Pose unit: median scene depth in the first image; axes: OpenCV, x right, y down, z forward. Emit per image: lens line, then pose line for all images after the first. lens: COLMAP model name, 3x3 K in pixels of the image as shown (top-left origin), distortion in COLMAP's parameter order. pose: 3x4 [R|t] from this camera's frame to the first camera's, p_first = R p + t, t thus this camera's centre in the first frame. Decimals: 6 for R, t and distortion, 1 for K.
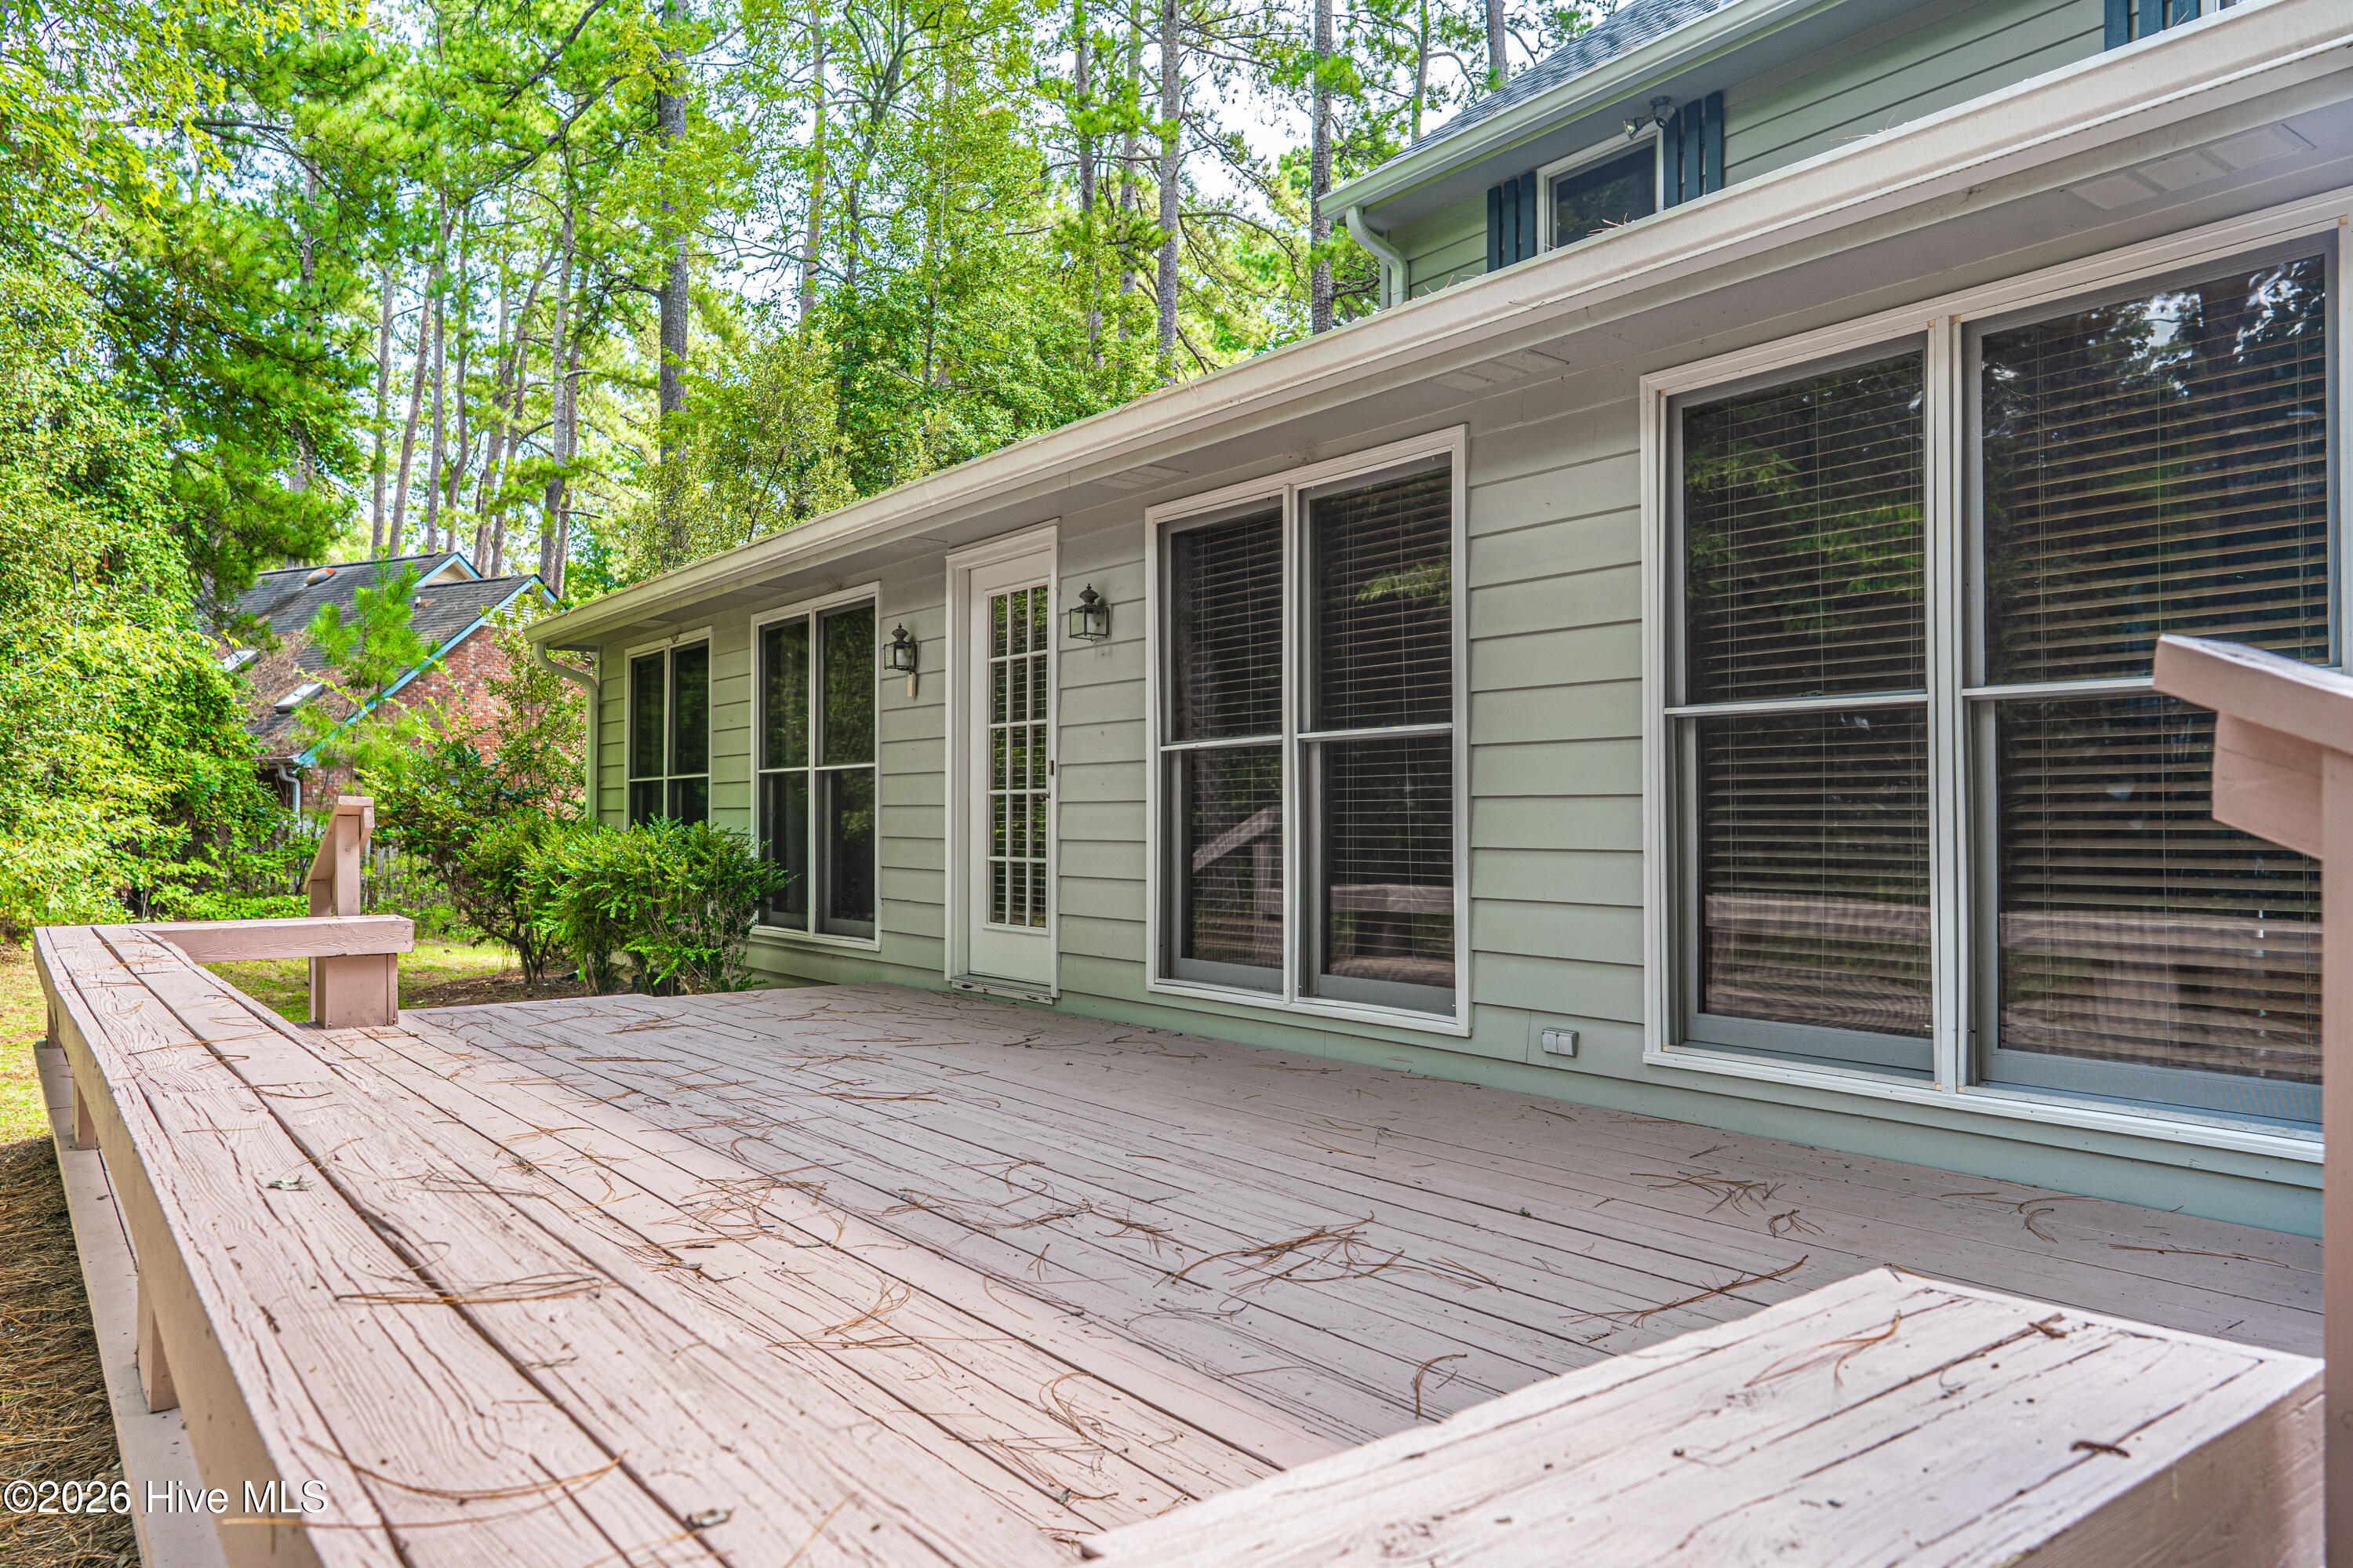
lens RADIAL K [[1557.1, 0, 1169.8], [0, 1557.1, 792.7], [0, 0, 1]] dist [-0.002465, -0.002704]
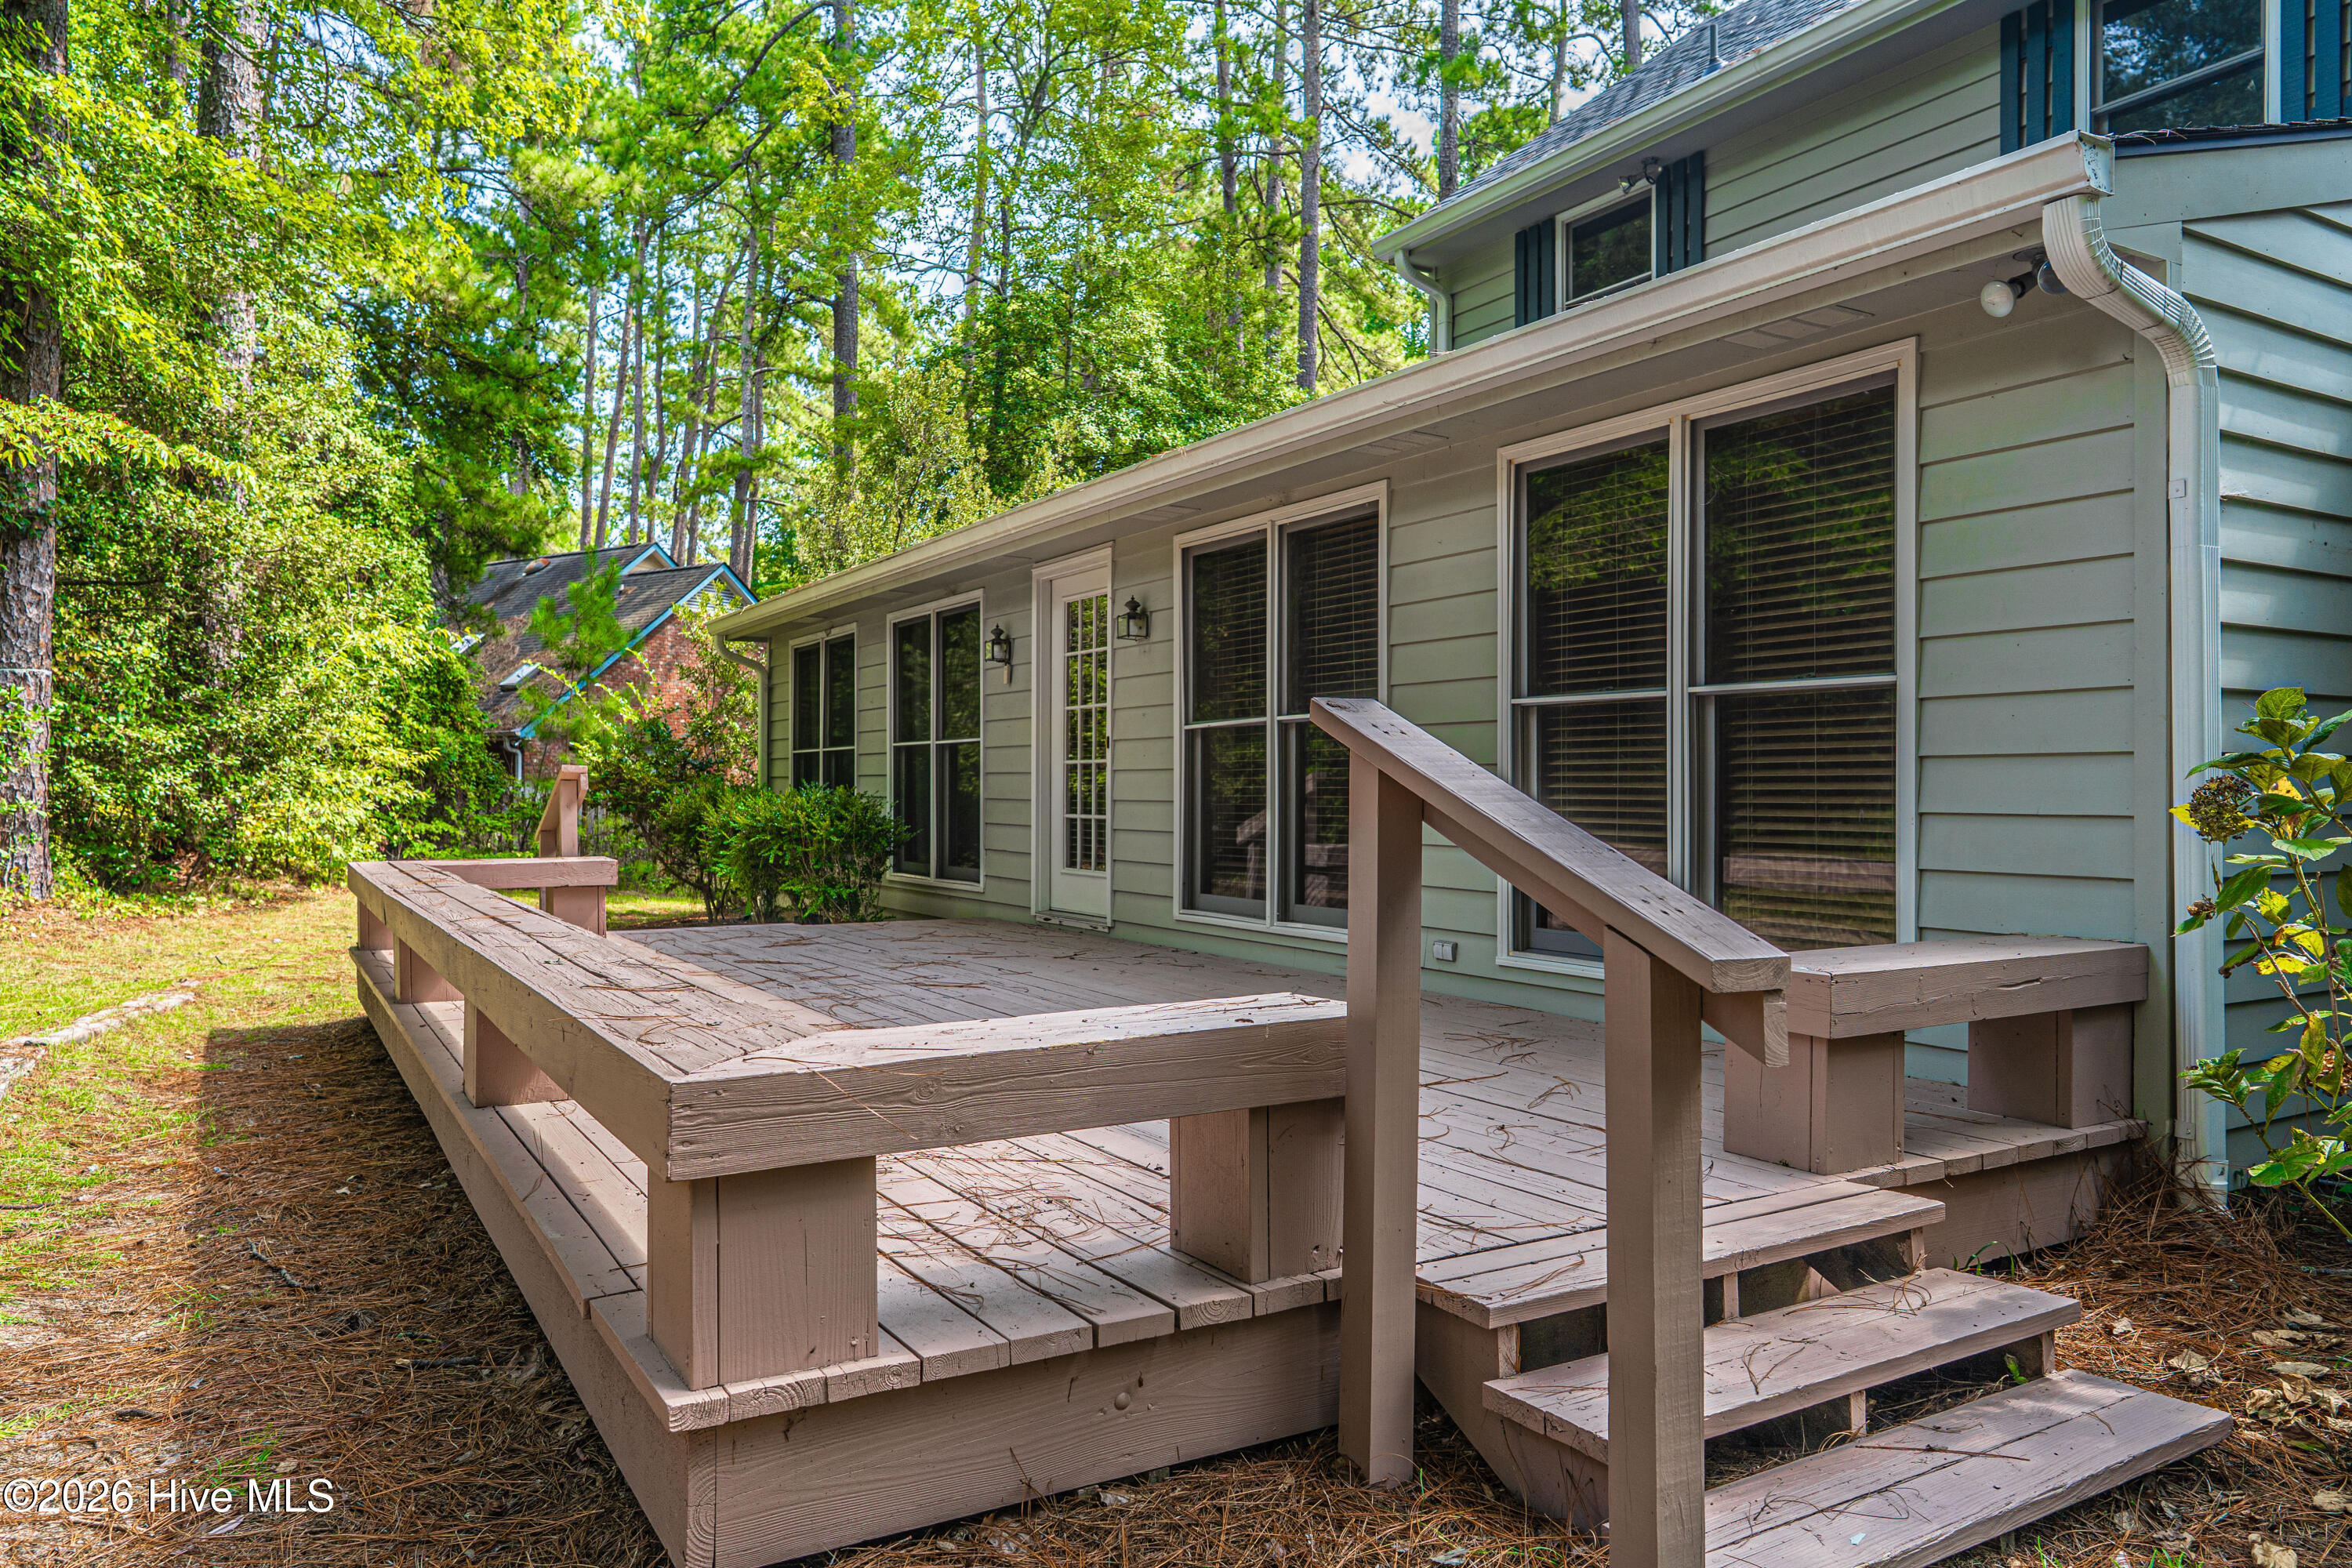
lens RADIAL K [[1548.6, 0, 1176.0], [0, 1548.6, 784.0], [0, 0, 1]] dist [0.004795, 0.001290]
pose [[0.994201, 0.001310, -0.107530, 0.038741], [0.000223, 0.999898, 0.014250, -0.000122], [0.107537, -0.014191, 0.994100, -0.078158]]
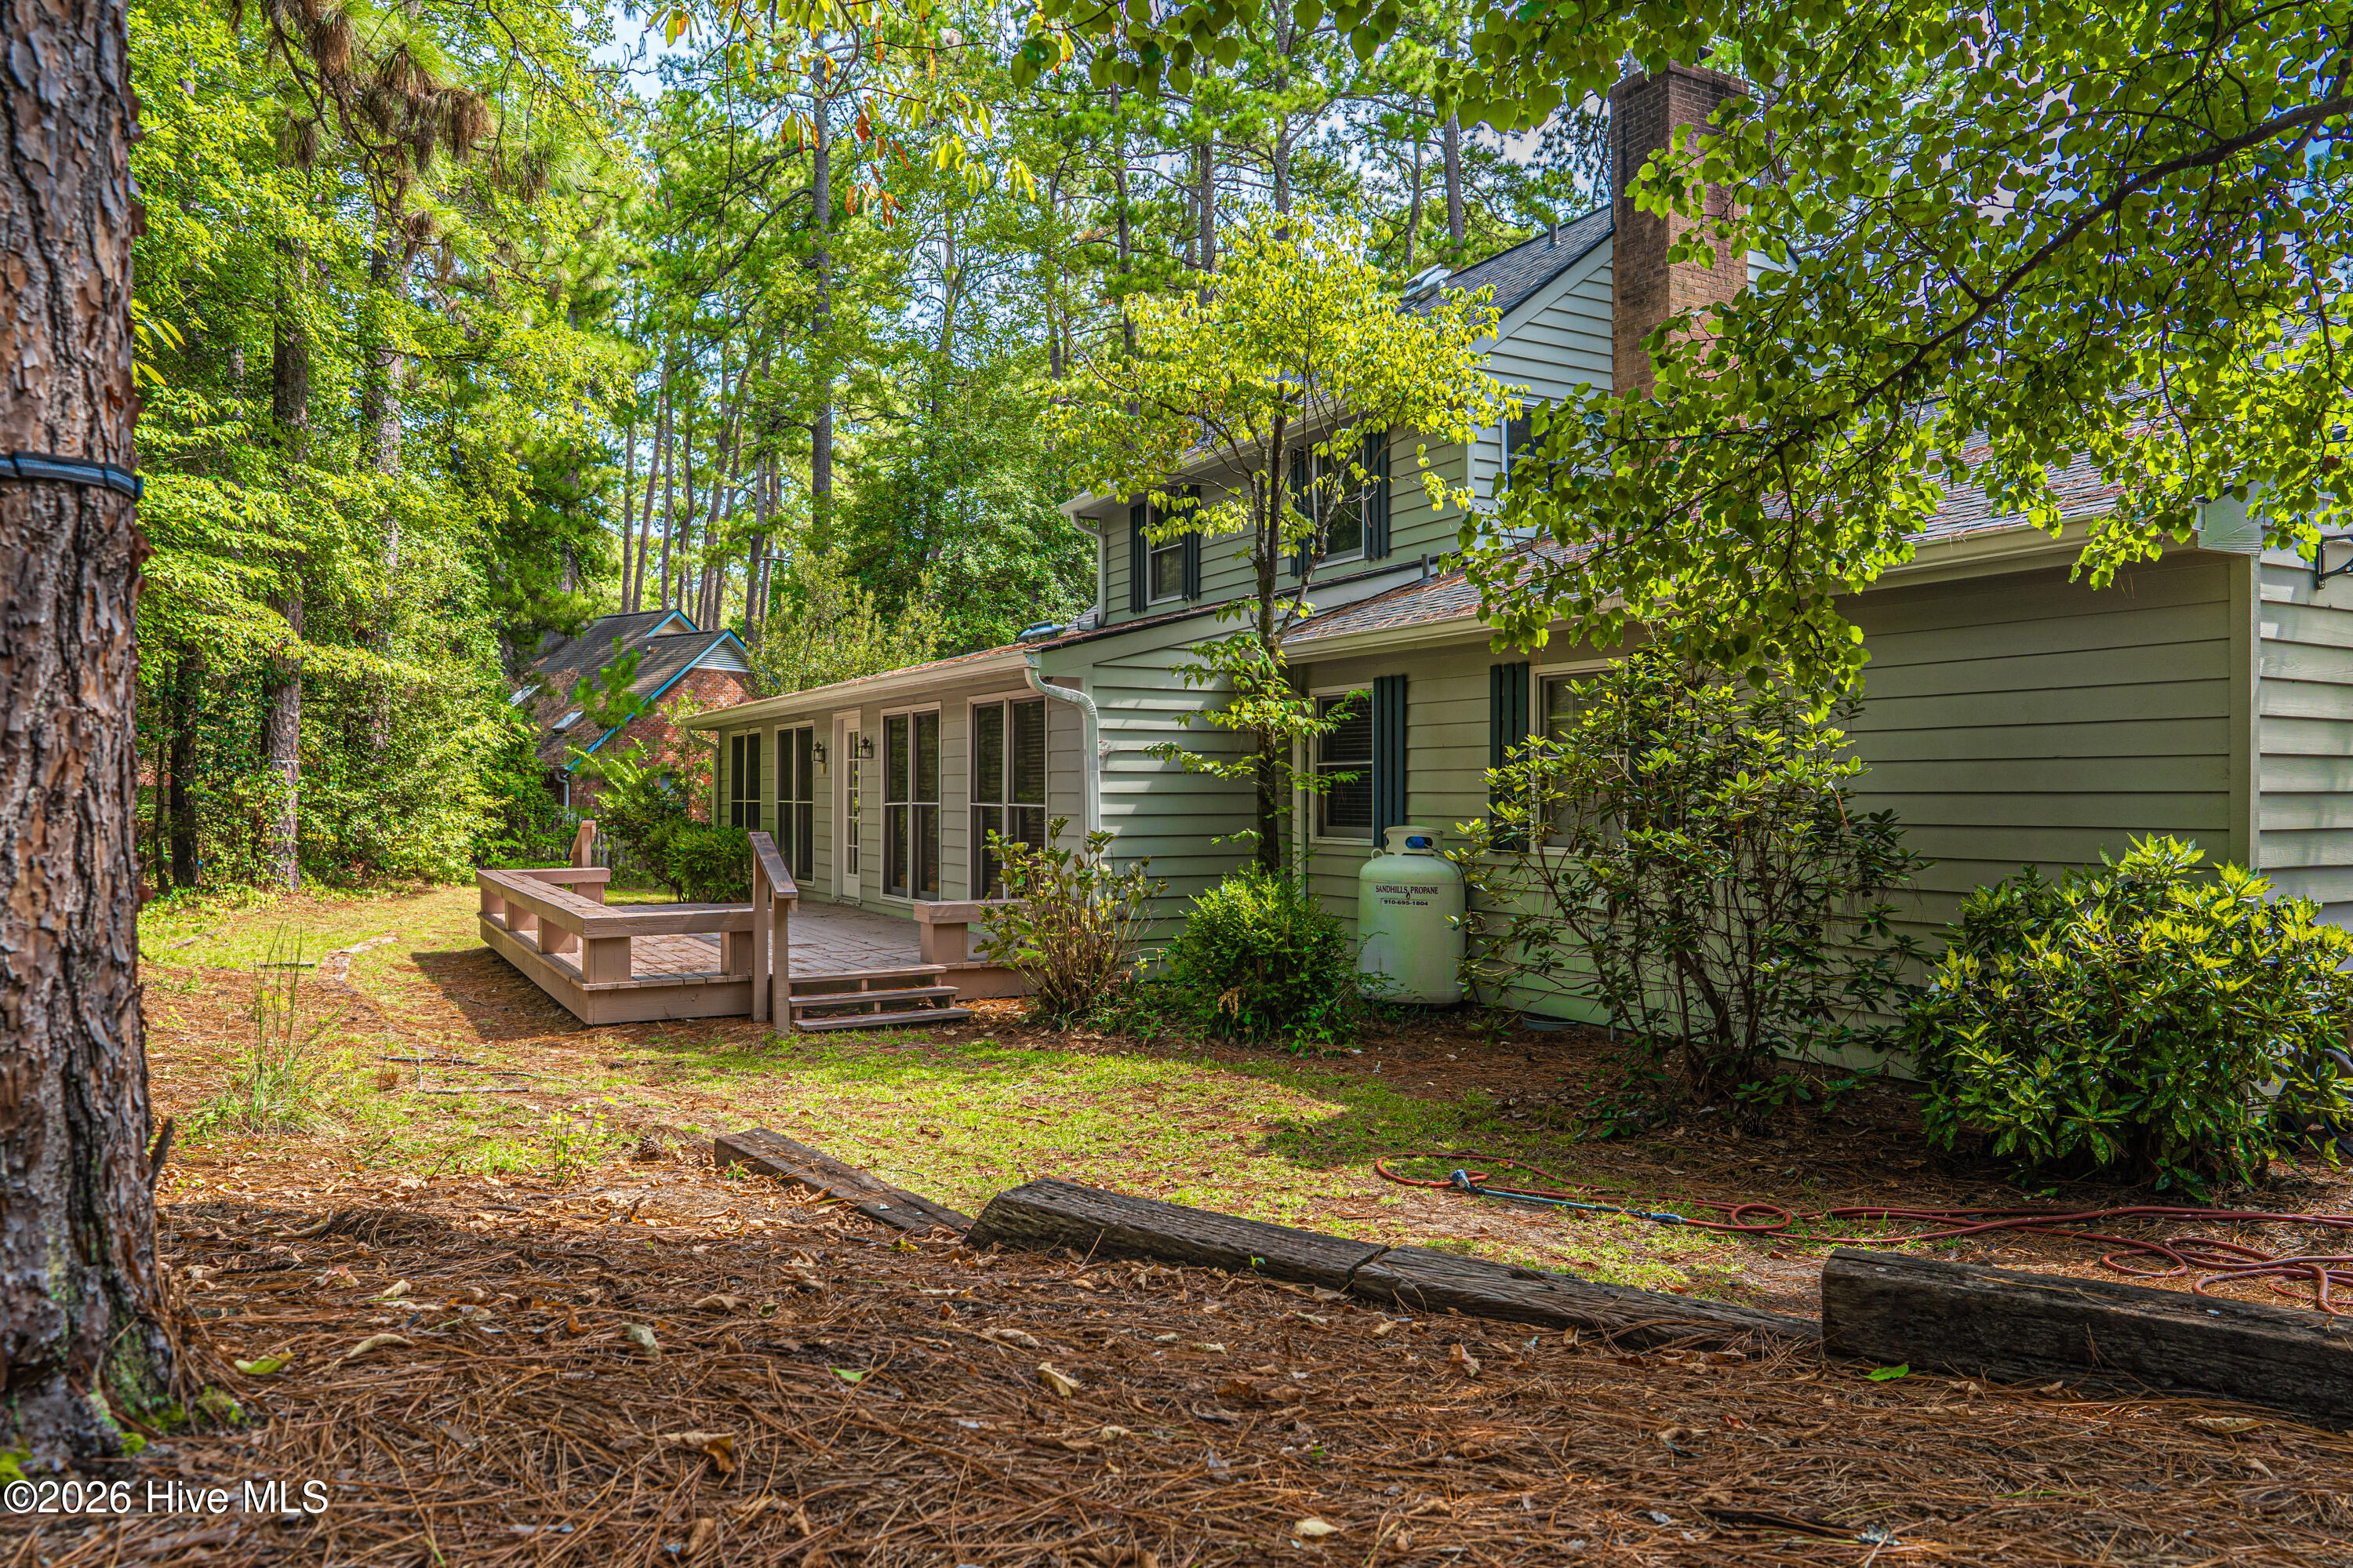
lens RADIAL K [[1549.3, 0, 1176.5], [0, 1549.3, 784.0], [0, 0, 1]] dist [0.004795, 0.001290]
pose [[0.990570, 0.000087, -0.137008, 0.258080], [0.001410, 0.999940, 0.010827, -0.027752], [0.137001, -0.010918, 0.990511, -0.458093]]
